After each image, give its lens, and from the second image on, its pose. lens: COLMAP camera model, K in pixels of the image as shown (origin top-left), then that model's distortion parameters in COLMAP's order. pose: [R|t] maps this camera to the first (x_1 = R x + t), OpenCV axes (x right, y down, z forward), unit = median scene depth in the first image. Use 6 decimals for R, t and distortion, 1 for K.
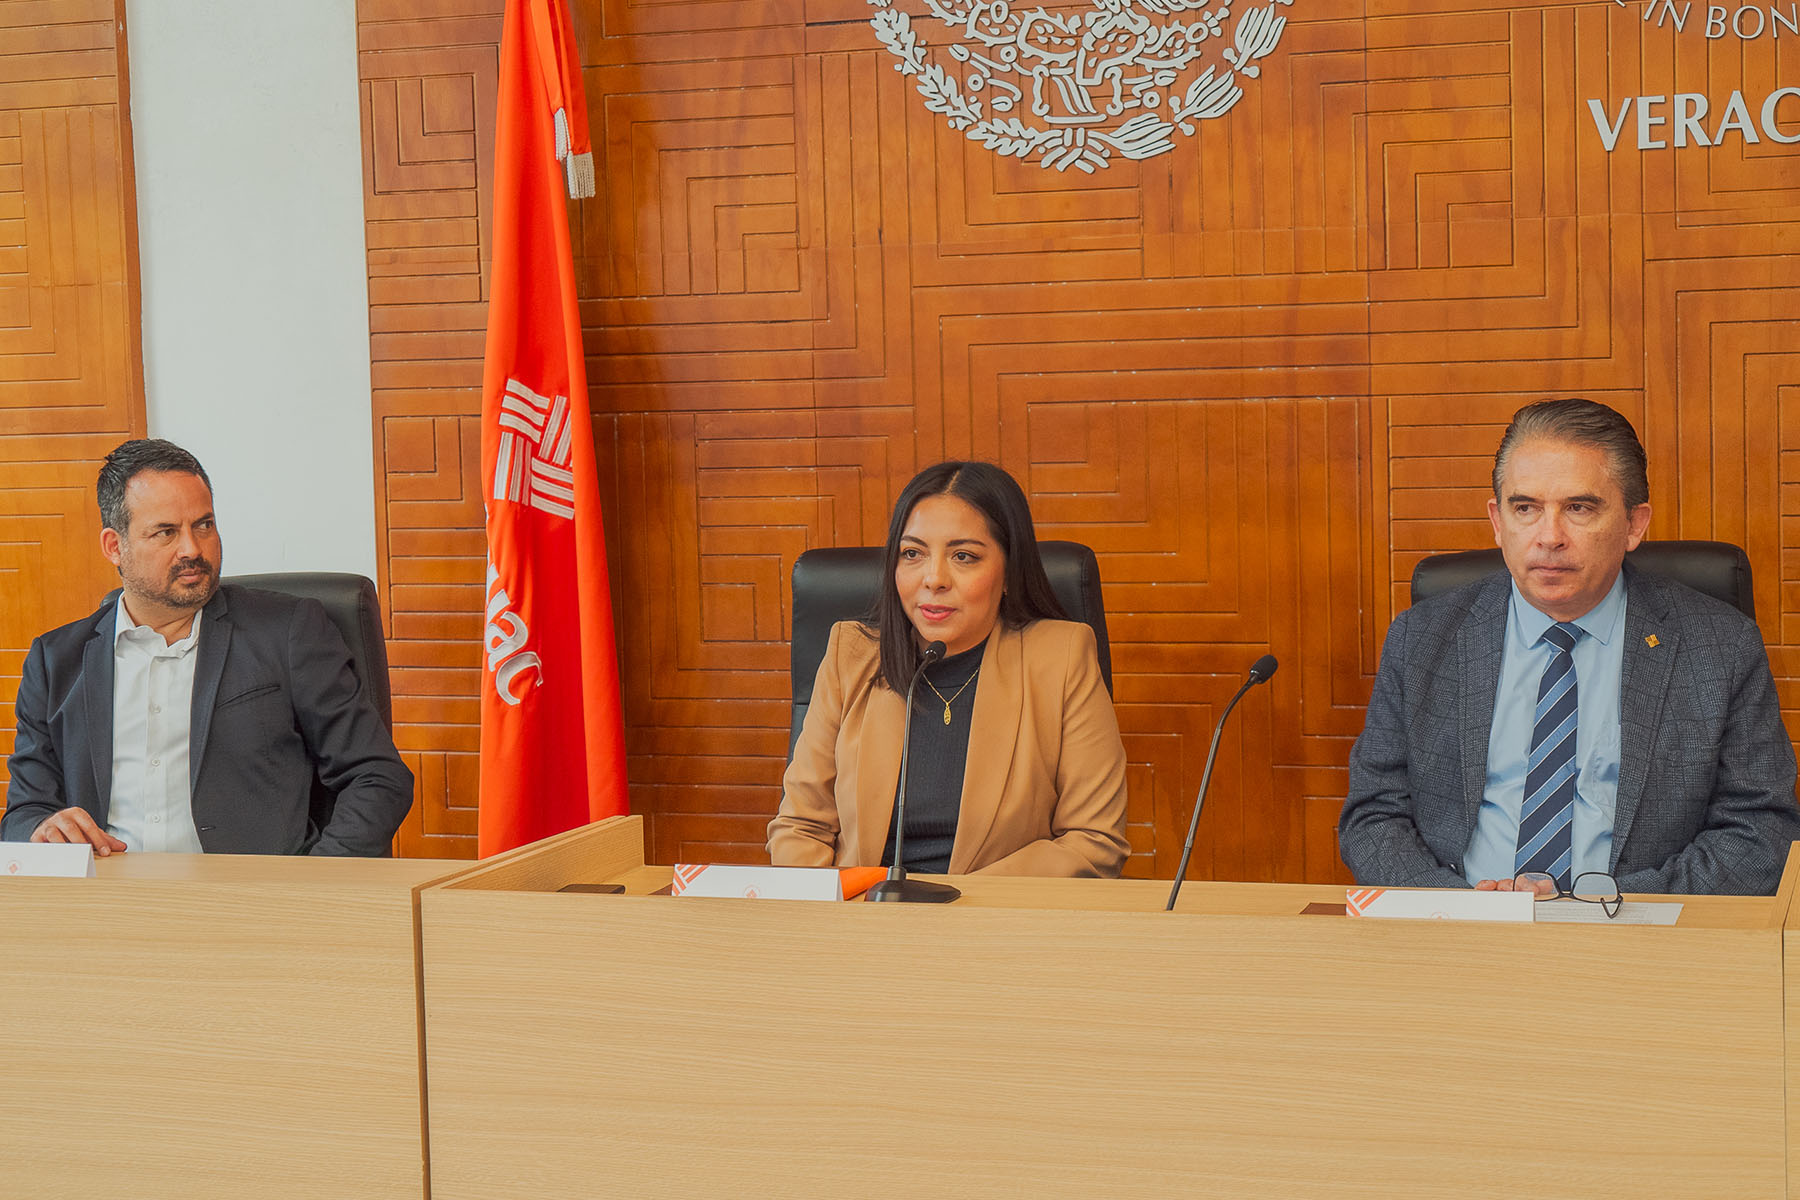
lens RADIAL K [[3047.1, 0, 903.5], [0, 3047.1, 582.6], [0, 0, 1]] dist [0.012341, 0.000000]
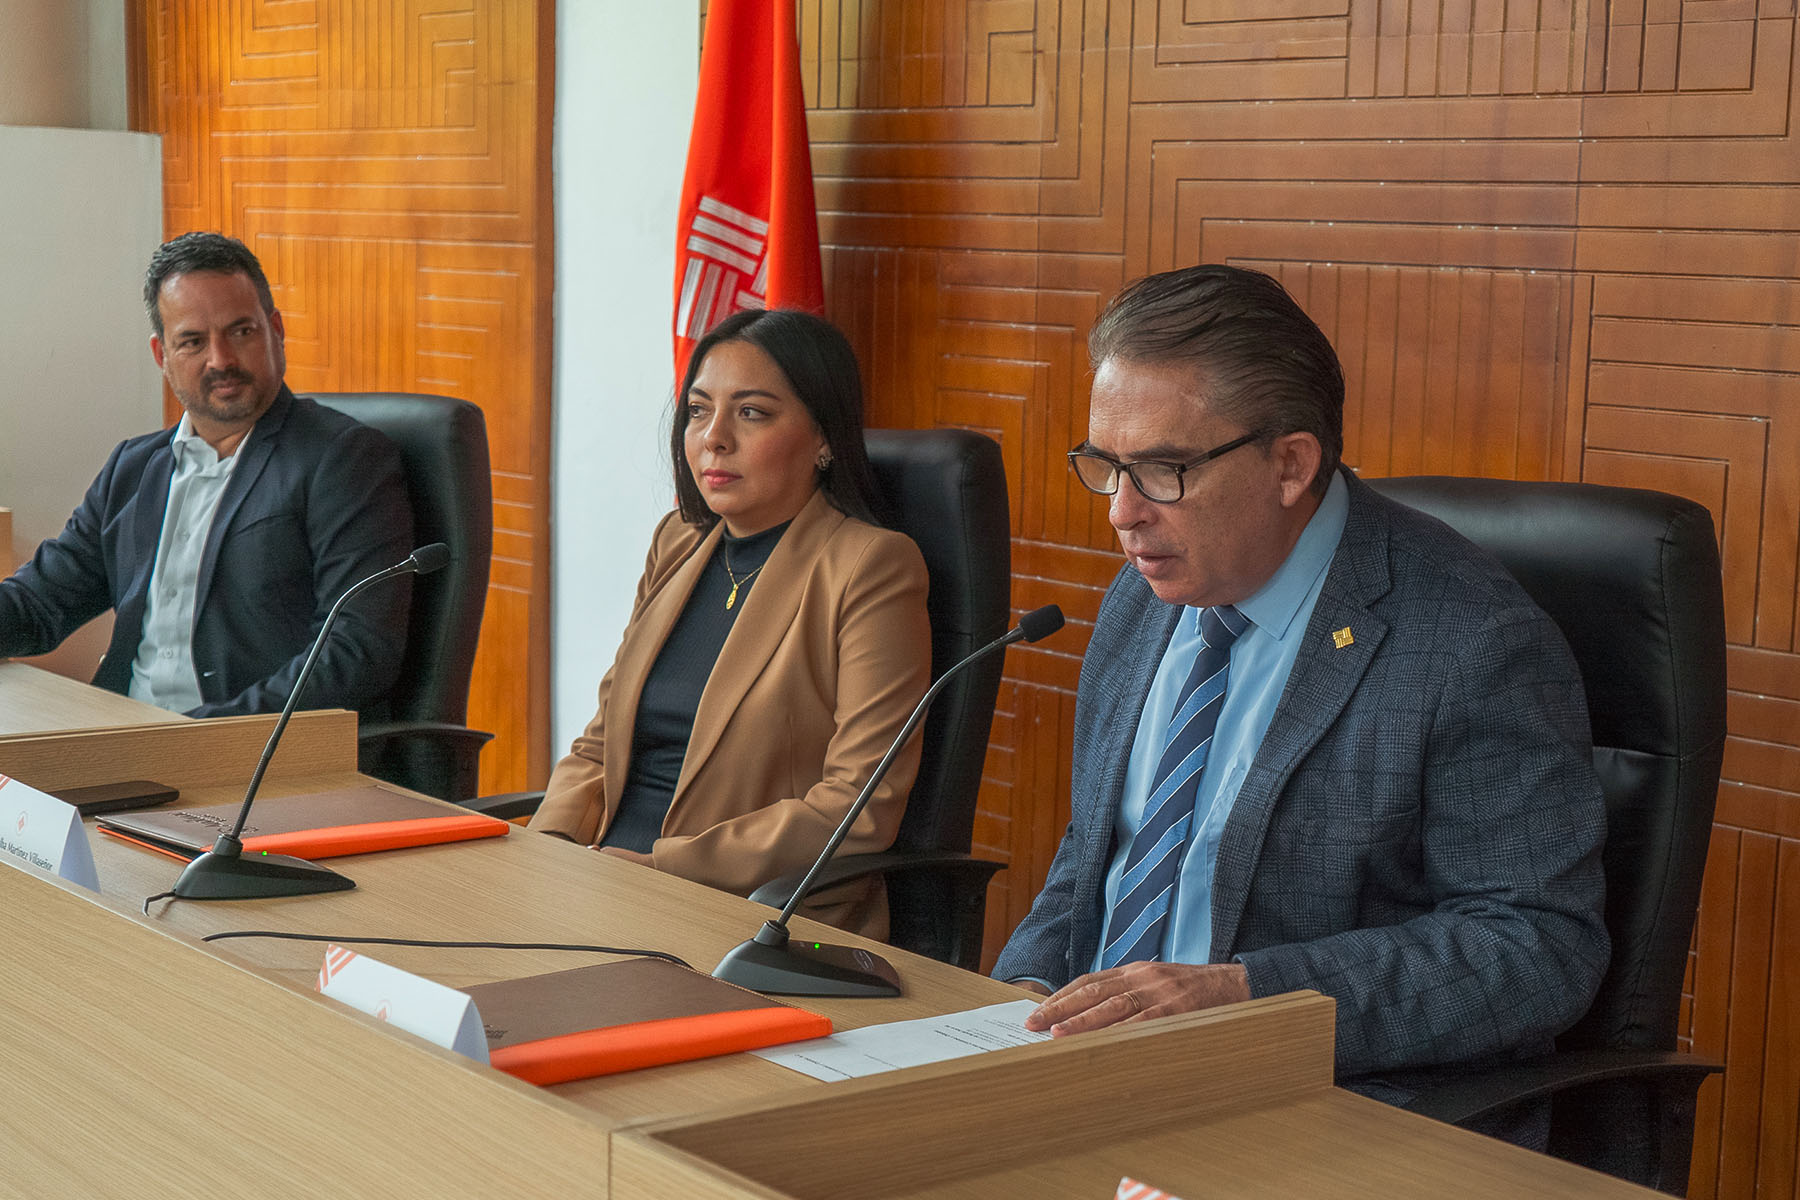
lens RADIAL K [[3047.1, 0, 1025.6], [0, 3047.1, 548.4], [0, 0, 1]] dist [0.012341, 0.000000]
pose [[0.847336, 0.104072, -0.520760, 0.411807], [-0.084896, 0.994544, 0.060620, -0.028462], [0.524227, -0.007155, 0.851548, 0.318676]]
